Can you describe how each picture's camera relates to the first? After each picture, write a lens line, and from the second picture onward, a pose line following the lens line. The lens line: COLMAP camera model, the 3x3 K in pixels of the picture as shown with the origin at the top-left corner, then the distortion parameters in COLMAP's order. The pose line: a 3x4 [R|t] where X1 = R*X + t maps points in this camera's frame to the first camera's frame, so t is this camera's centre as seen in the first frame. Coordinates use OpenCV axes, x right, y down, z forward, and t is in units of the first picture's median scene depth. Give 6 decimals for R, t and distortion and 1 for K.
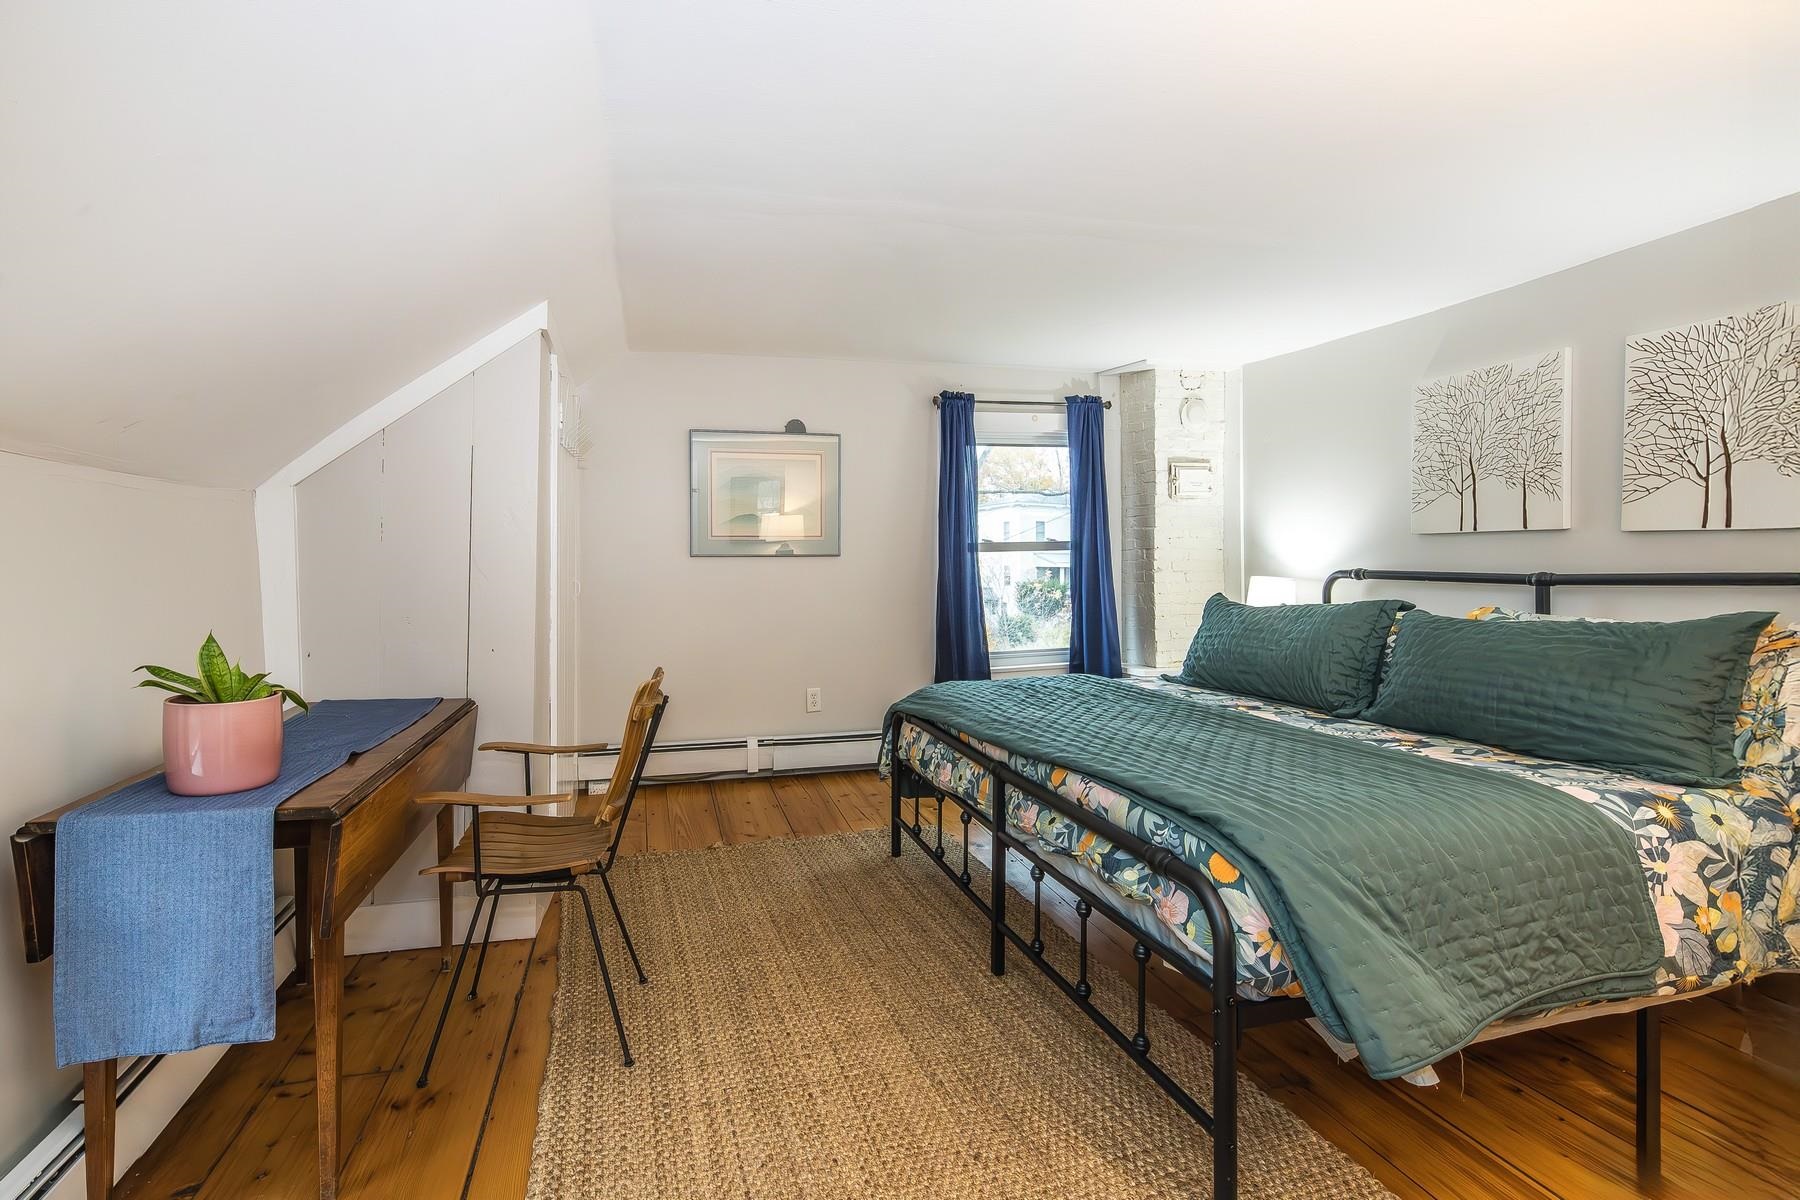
lens RADIAL K [[892.6, 0, 891.3], [0, 892.6, 584.9], [0, 0, 1]] dist [0.006406, 0.000288]
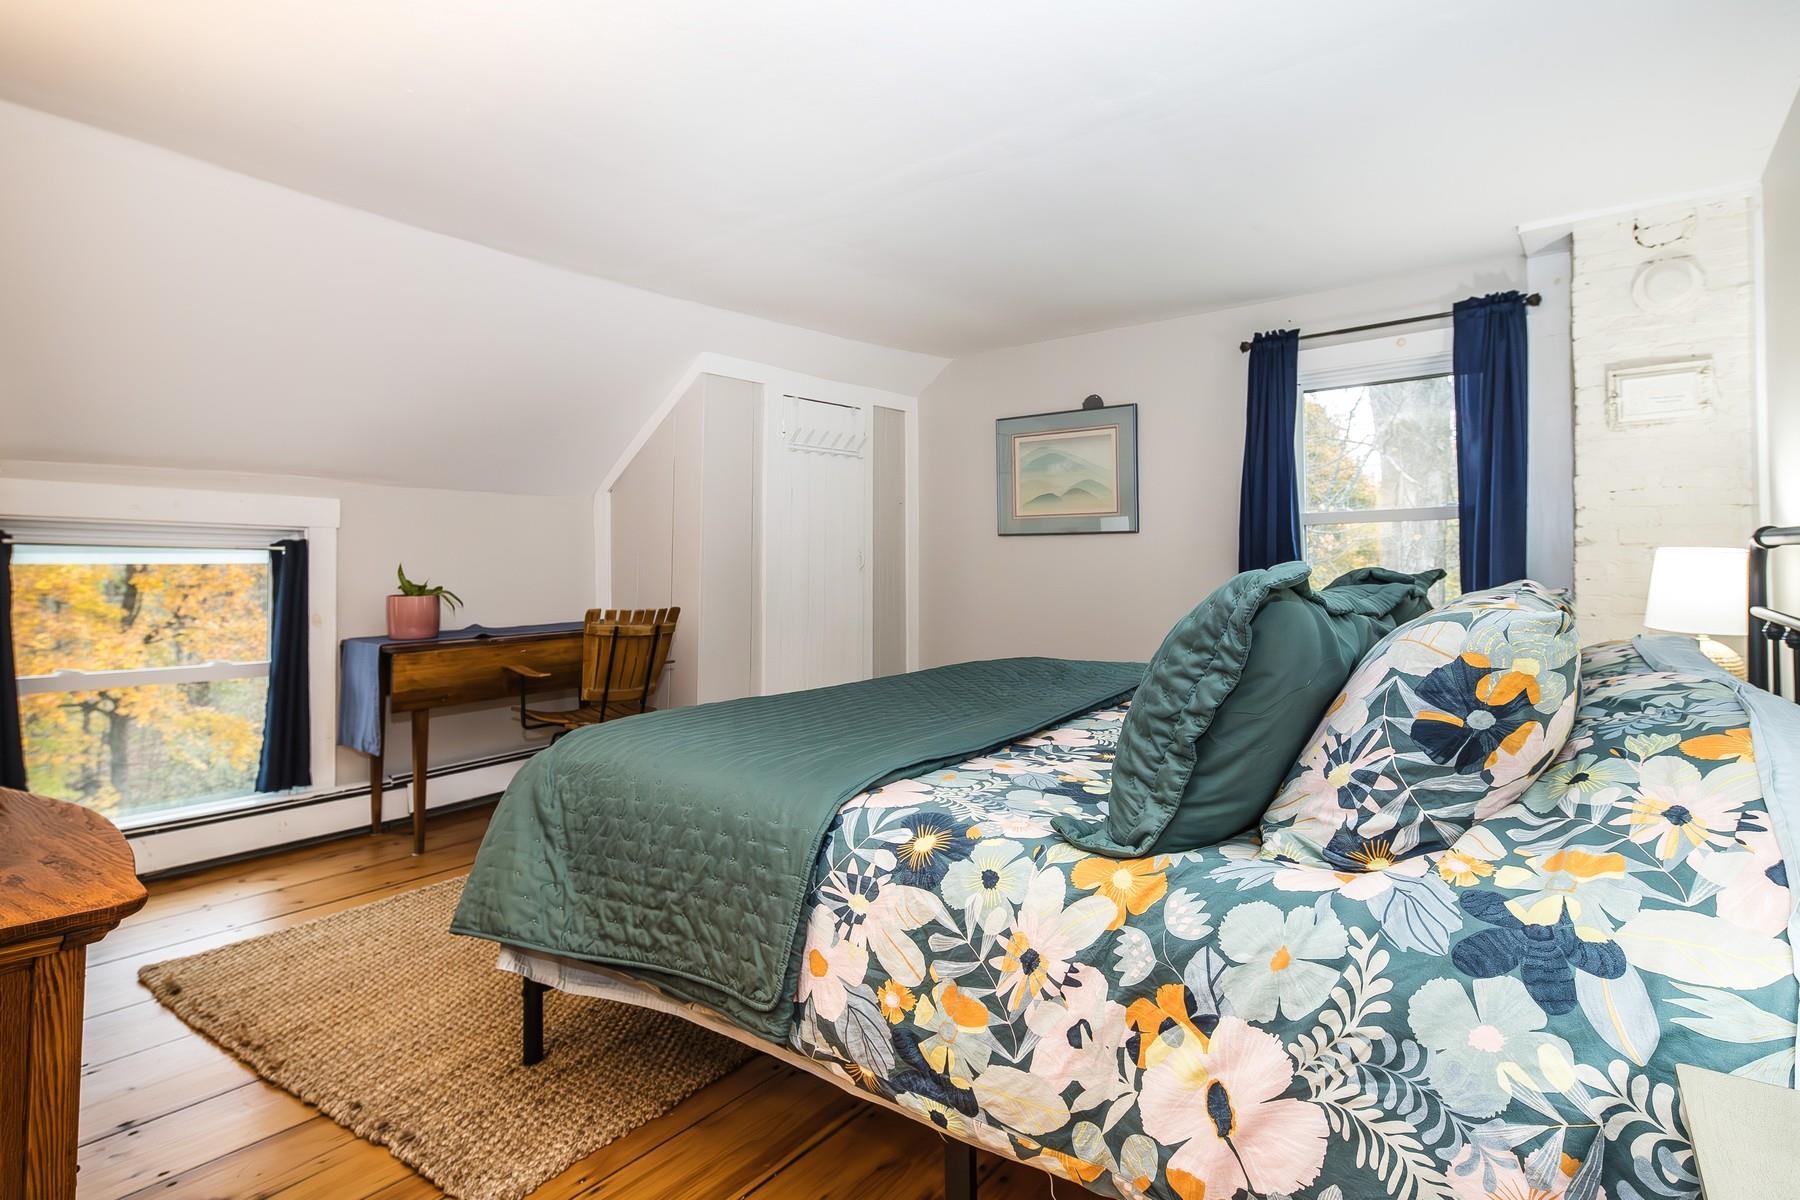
lens RADIAL K [[892.6, 0, 901.3], [0, 892.6, 594.7], [0, 0, 1]] dist [0.006406, 0.000288]
pose [[0.598332, 0.029472, -0.800706, 0.551268], [-0.022832, 0.999545, 0.019730, 0.020852], [0.800923, 0.006477, 0.598733, 0.230238]]
